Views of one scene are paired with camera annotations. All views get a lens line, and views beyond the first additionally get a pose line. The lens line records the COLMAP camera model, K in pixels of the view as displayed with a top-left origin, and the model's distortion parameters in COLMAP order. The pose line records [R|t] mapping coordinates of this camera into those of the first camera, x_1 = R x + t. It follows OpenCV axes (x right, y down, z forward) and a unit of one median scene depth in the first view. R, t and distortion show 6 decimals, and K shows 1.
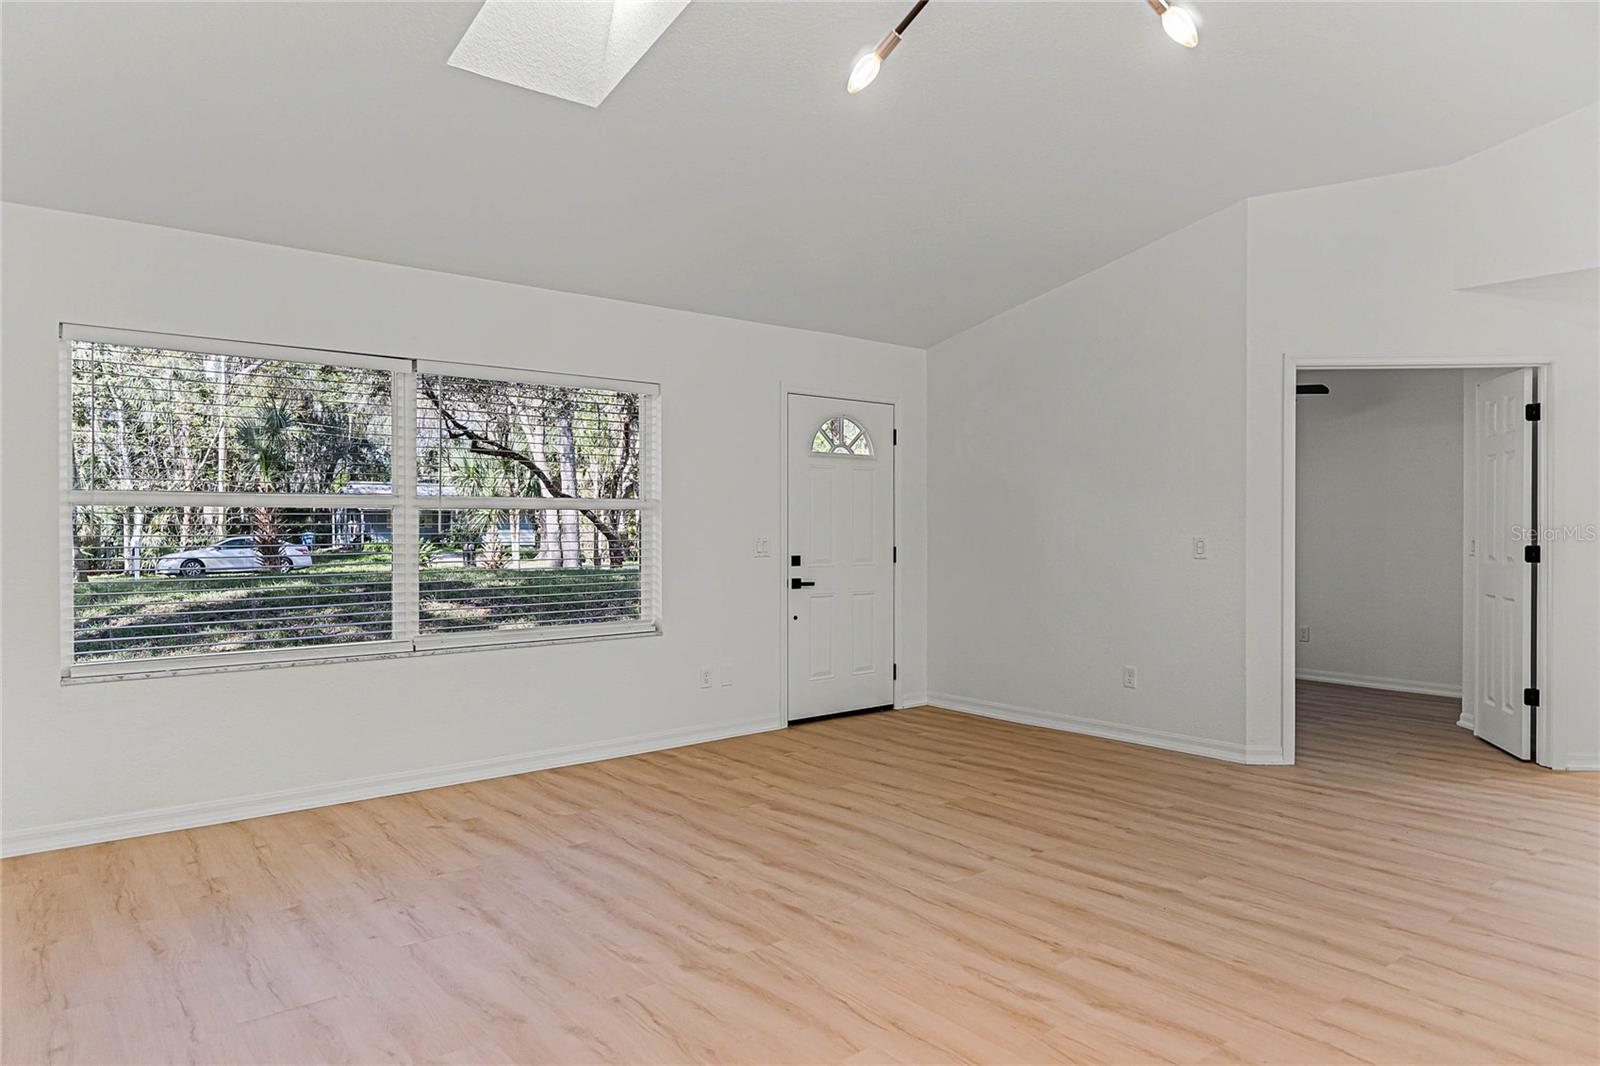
lens RADIAL K [[988.7, 0, 807.6], [0, 988.7, 527.0], [0, 0, 1]] dist [-0.009109, -0.001487]
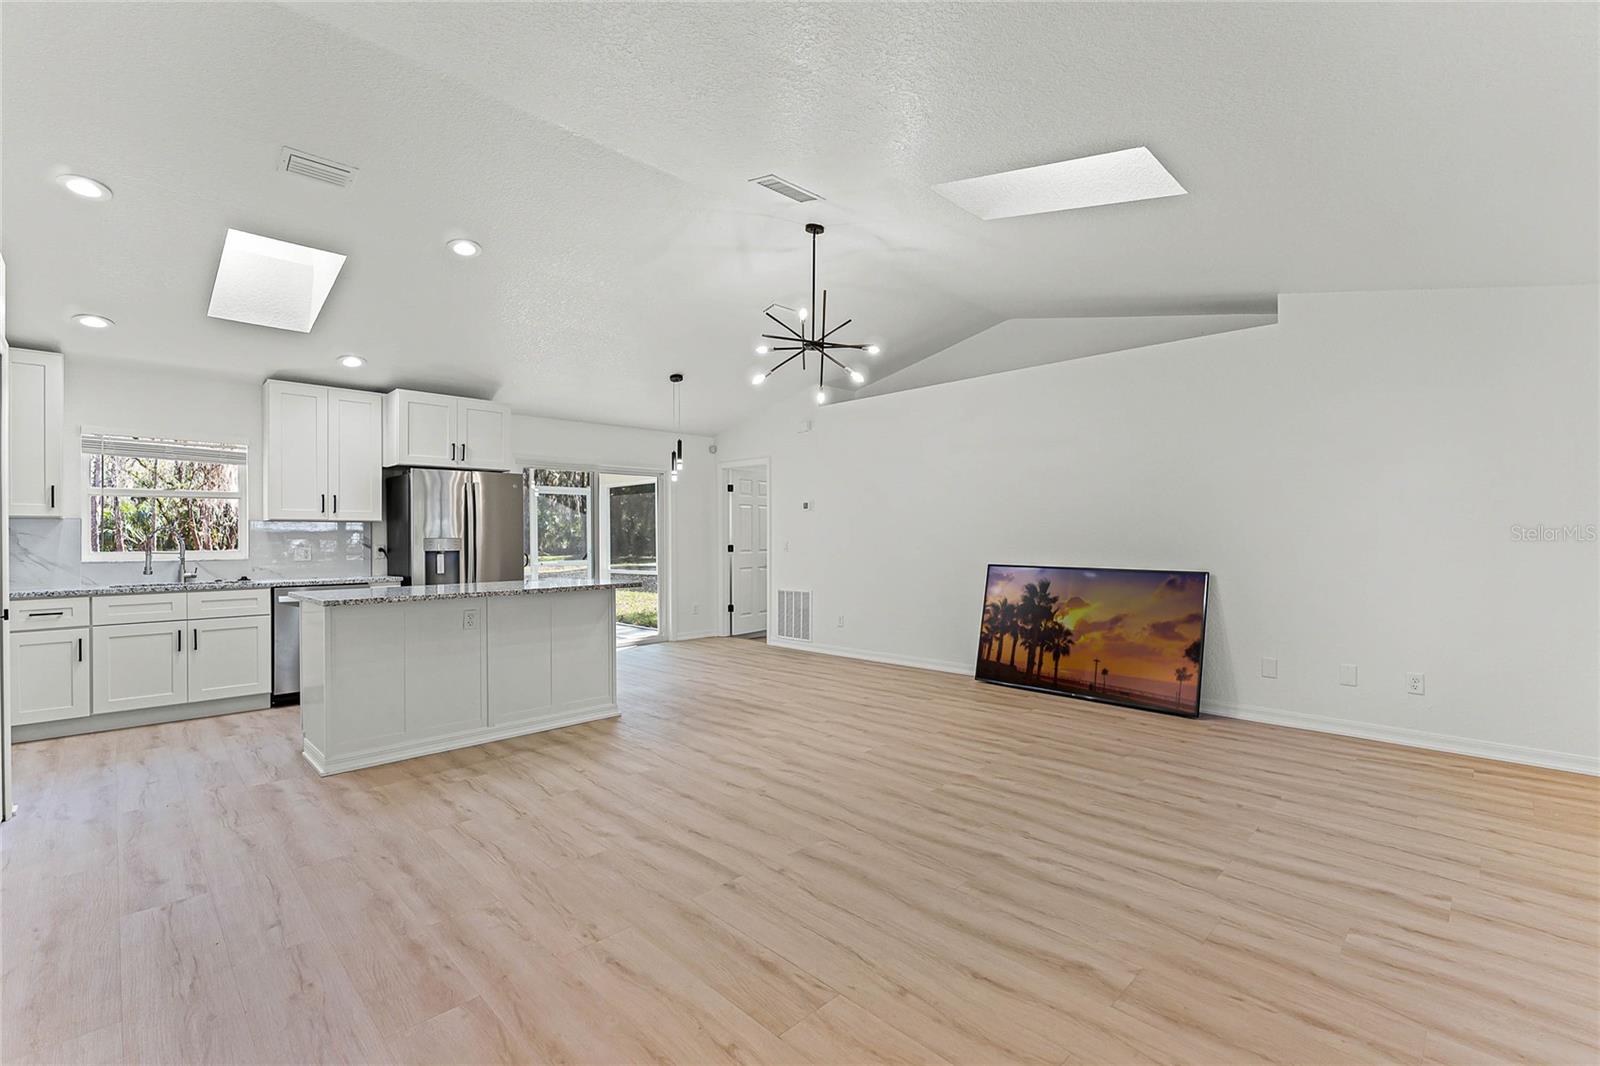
lens RADIAL K [[703.9, 0, 803.6], [0, 703.9, 541.2], [0, 0, 1]] dist [-0.002210, -0.000286]
pose [[-0.995690, 0.004763, -0.092617, 0.161872], [0.003687, 0.999924, 0.011785, -0.001430], [0.092666, 0.011393, -0.995632, 1.206663]]
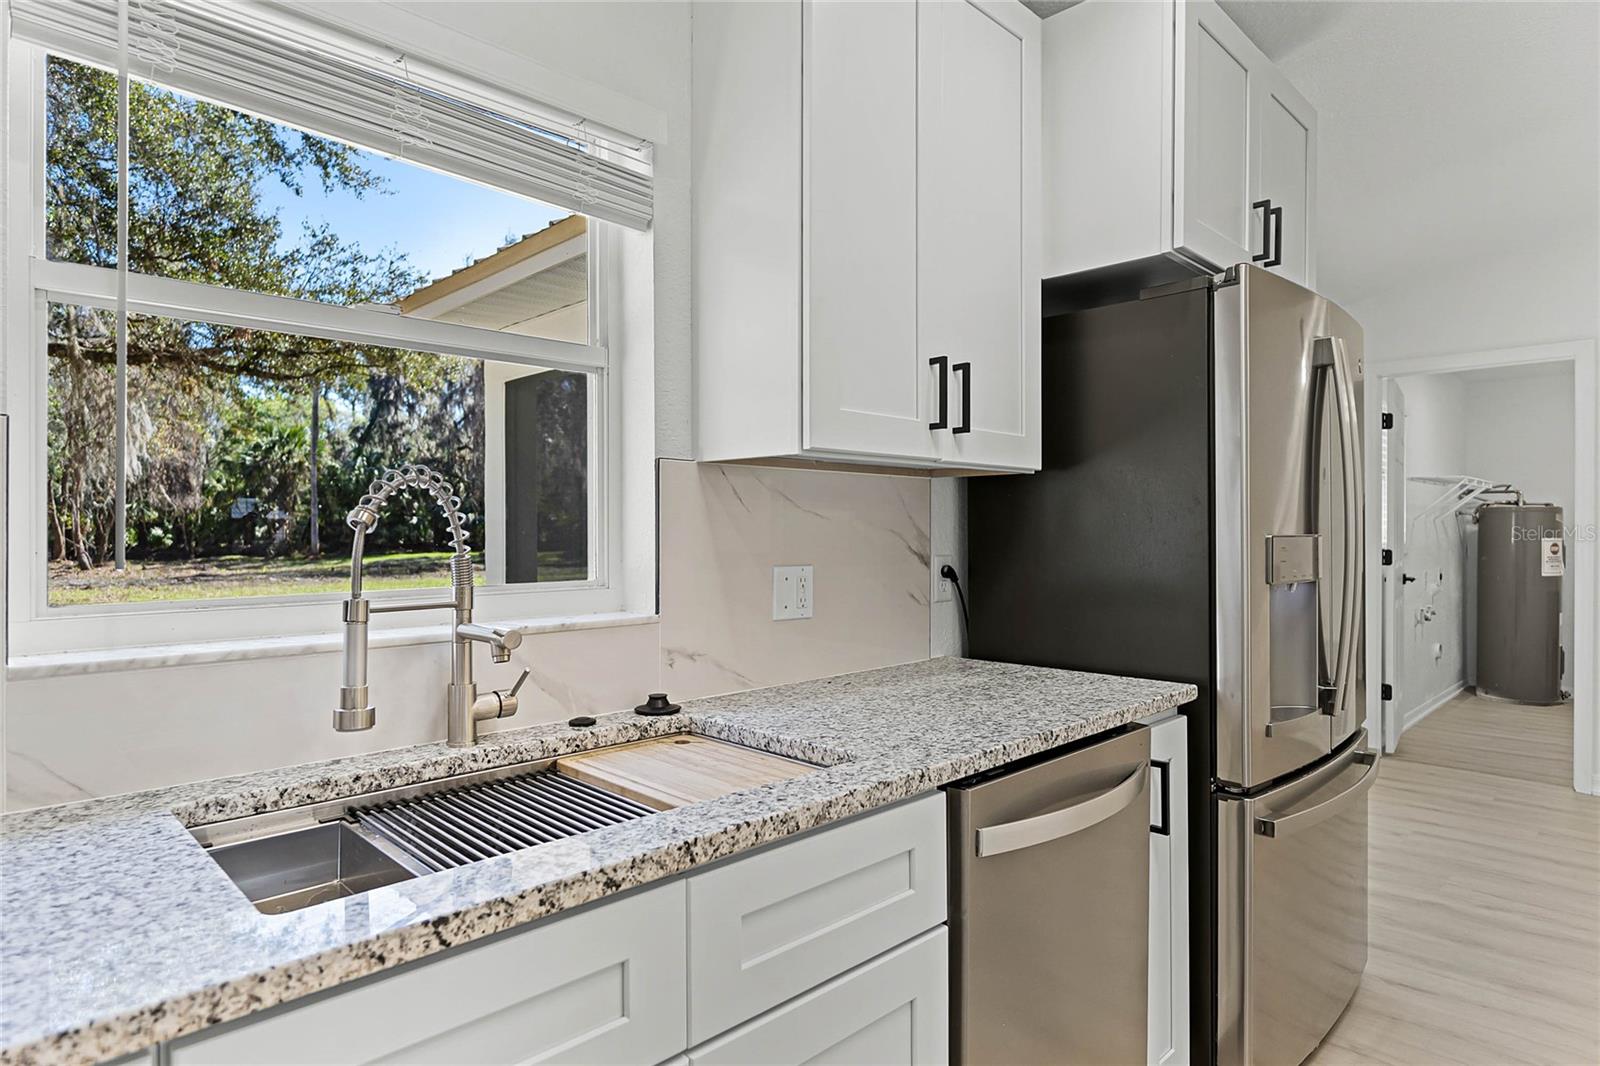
lens RADIAL K [[896.9, 0, 800.0], [0, 896.9, 533.0], [0, 0, 1]] dist [-0.004077, -0.001638]
pose [[-0.996101, 0.000314, -0.088224, 0.874742], [-0.000654, 0.999940, 0.010941, 0.000566], [0.088222, 0.010956, -0.996041, 0.400770]]
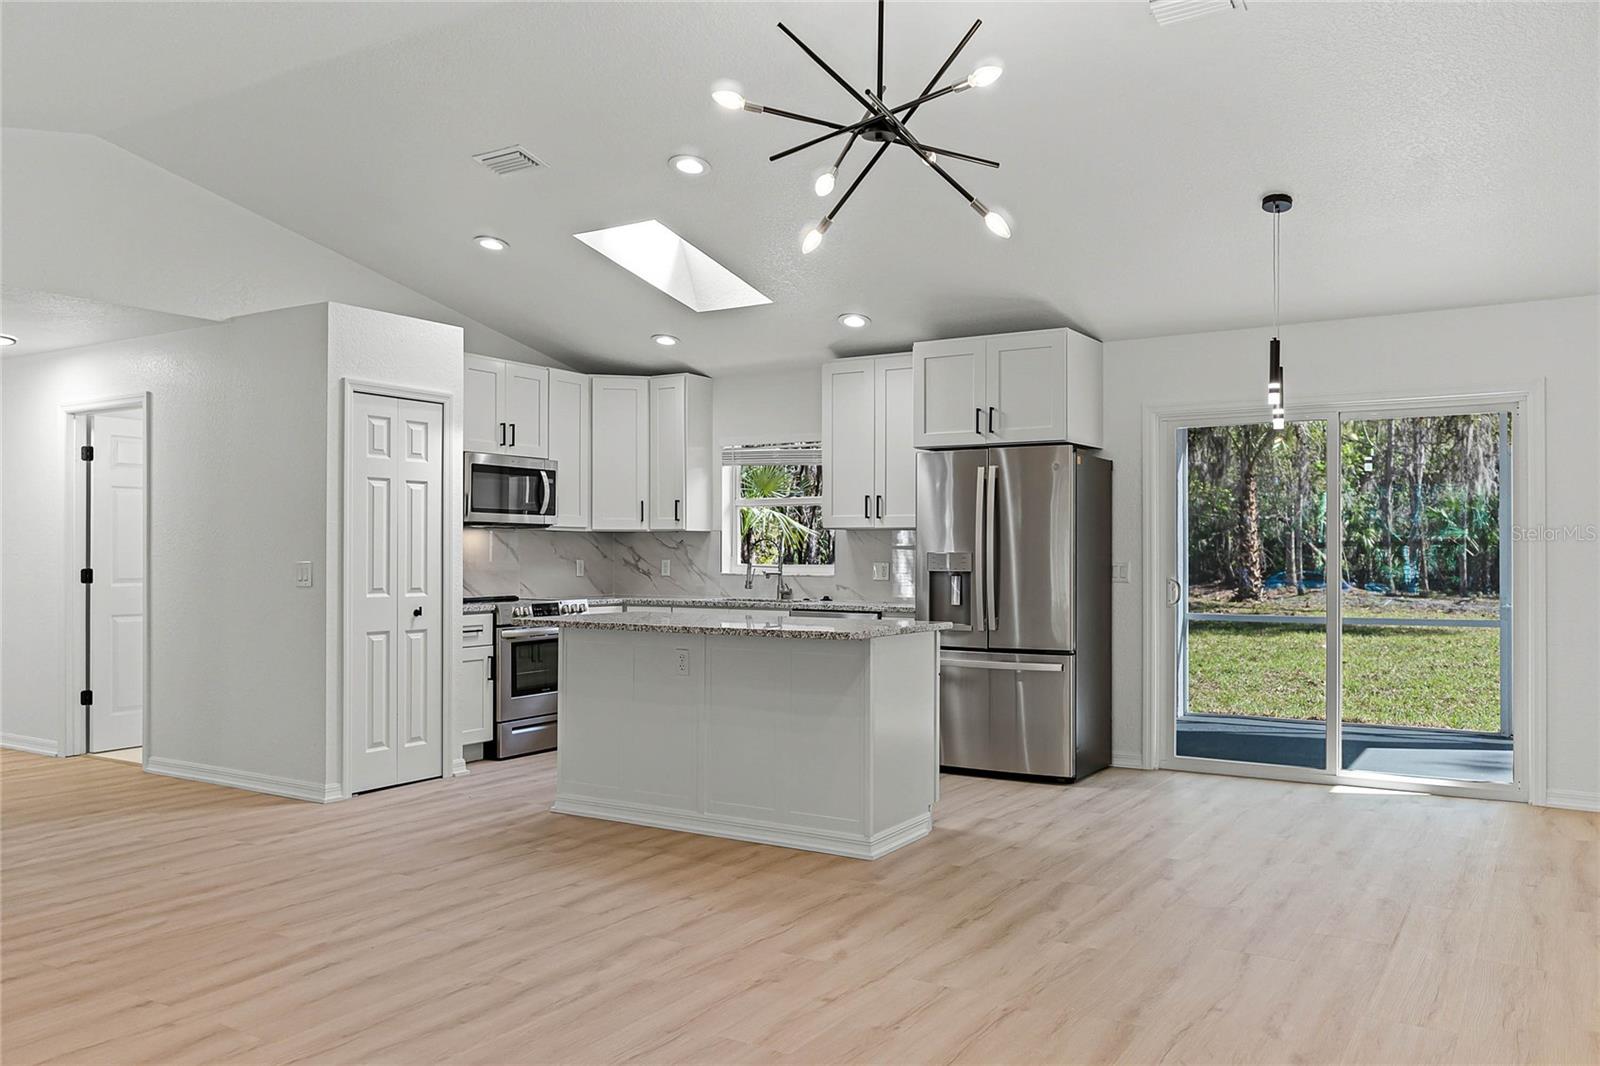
lens RADIAL K [[1217.1, 0, 801.8], [0, 1217.1, 545.6], [0, 0, 1]] dist [0.002952, 0.000288]
pose [[-0.318366, 0.002109, 0.947966, -0.552123], [0.003370, 0.999994, -0.001093, -0.001553], [-0.947962, 0.002846, -0.318371, 0.603458]]
